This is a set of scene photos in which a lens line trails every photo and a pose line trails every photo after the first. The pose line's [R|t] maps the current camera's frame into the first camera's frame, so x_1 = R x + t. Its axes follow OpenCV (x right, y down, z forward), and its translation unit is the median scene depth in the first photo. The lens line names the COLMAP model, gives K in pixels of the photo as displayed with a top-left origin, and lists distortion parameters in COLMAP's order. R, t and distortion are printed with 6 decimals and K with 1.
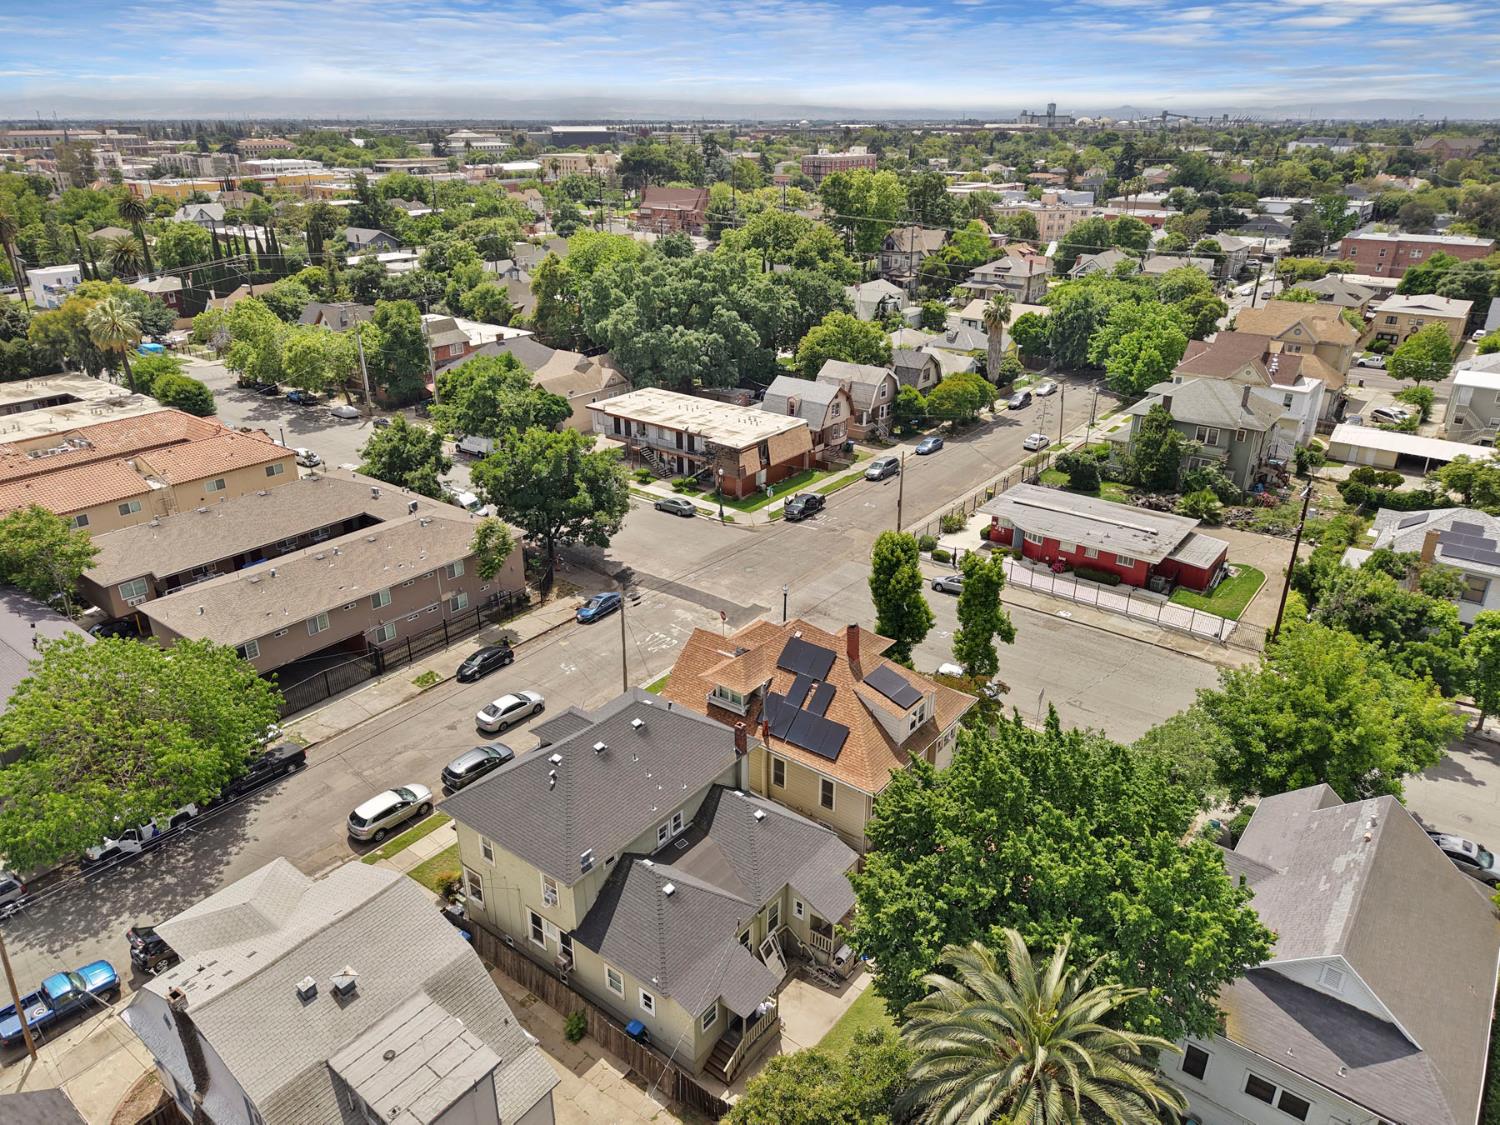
lens RADIAL K [[1000.3, 0, 750.0], [0, 1000.3, 562.5], [0, 0, 1]] dist [0.074884, -0.099555]
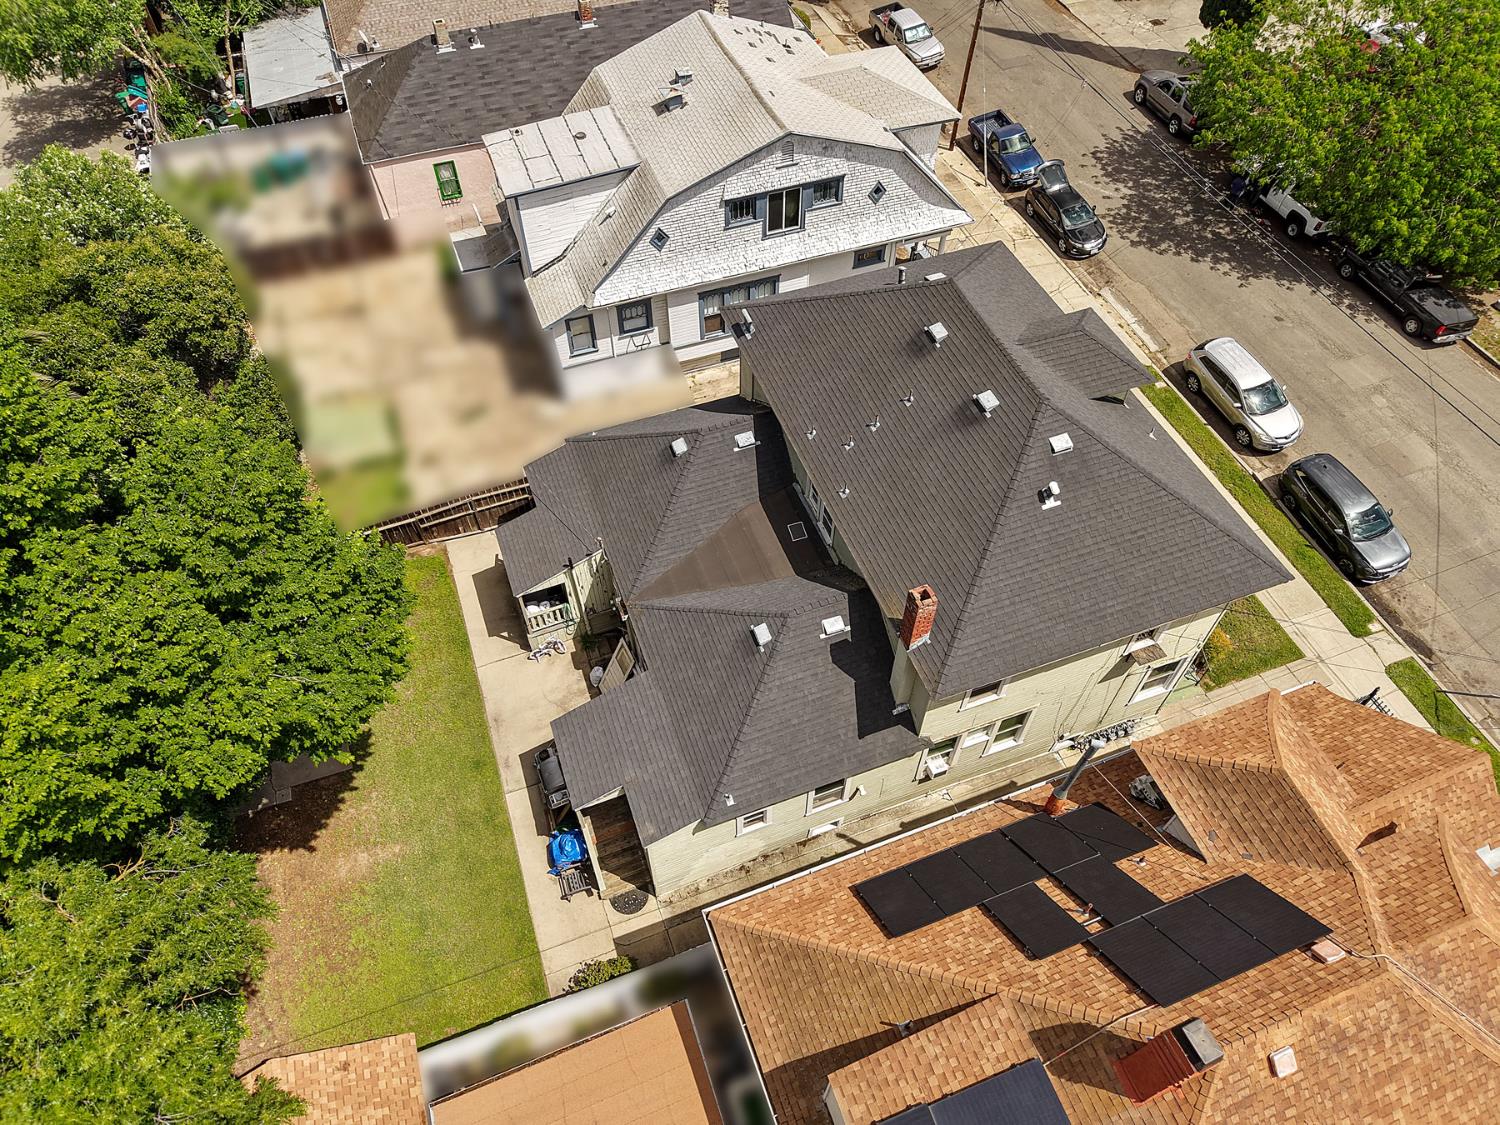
lens RADIAL K [[1007.3, 0, 756.0], [0, 1007.3, 556.4], [0, 0, 1]] dist [0.041612, -0.047490]
pose [[-0.522638, 0.675637, -0.519965, 0.147330], [-0.350338, 0.385819, 0.853468, -0.109505], [0.777247, 0.628218, 0.035057, 0.595868]]
